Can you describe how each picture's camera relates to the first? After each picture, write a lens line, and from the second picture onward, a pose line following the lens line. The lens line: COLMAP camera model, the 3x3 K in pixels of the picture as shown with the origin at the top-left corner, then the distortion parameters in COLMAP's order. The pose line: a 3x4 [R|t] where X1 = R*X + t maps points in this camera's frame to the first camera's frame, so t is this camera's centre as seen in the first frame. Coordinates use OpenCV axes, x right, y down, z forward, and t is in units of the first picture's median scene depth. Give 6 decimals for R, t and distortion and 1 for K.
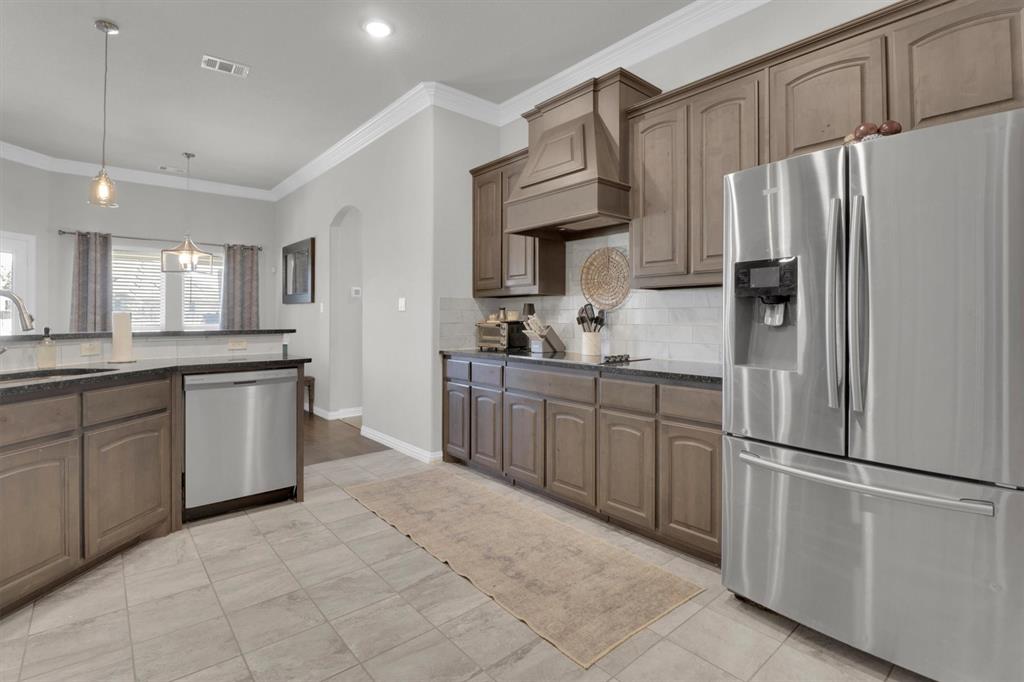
lens RADIAL K [[486.3, 0, 502.6], [0, 486.3, 313.0], [0, 0, 1]] dist [-0.002037, -0.000864]
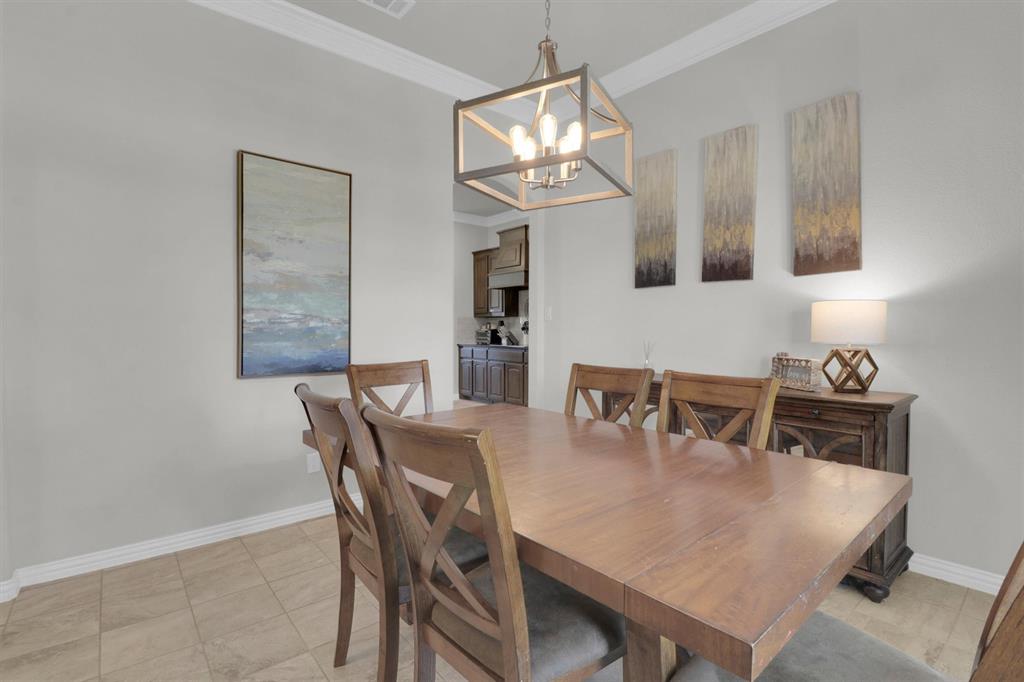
lens RADIAL K [[478.3, 0, 512.6], [0, 478.3, 335.5], [0, 0, 1]] dist [0.000664, -0.000172]
pose [[0.999971, -0.001786, 0.007352, 0.091576], [0.001600, 0.999681, 0.025208, -0.008037], [-0.007394, -0.025195, 0.999655, -1.056578]]
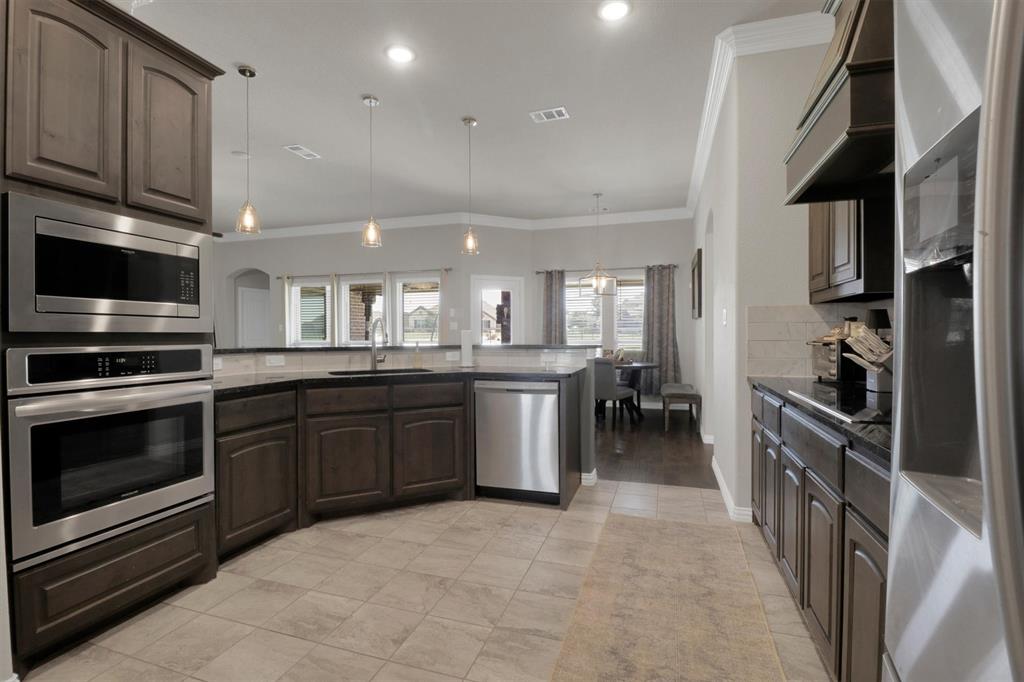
lens RADIAL K [[478.3, 0, 512.6], [0, 478.3, 335.5], [0, 0, 1]] dist [0.000664, -0.000172]
pose [[0.532299, 0.000907, -0.846556, 0.331620], [0.012065, 0.999890, 0.008658, 0.002538], [0.846470, -0.014823, 0.532230, 0.309118]]
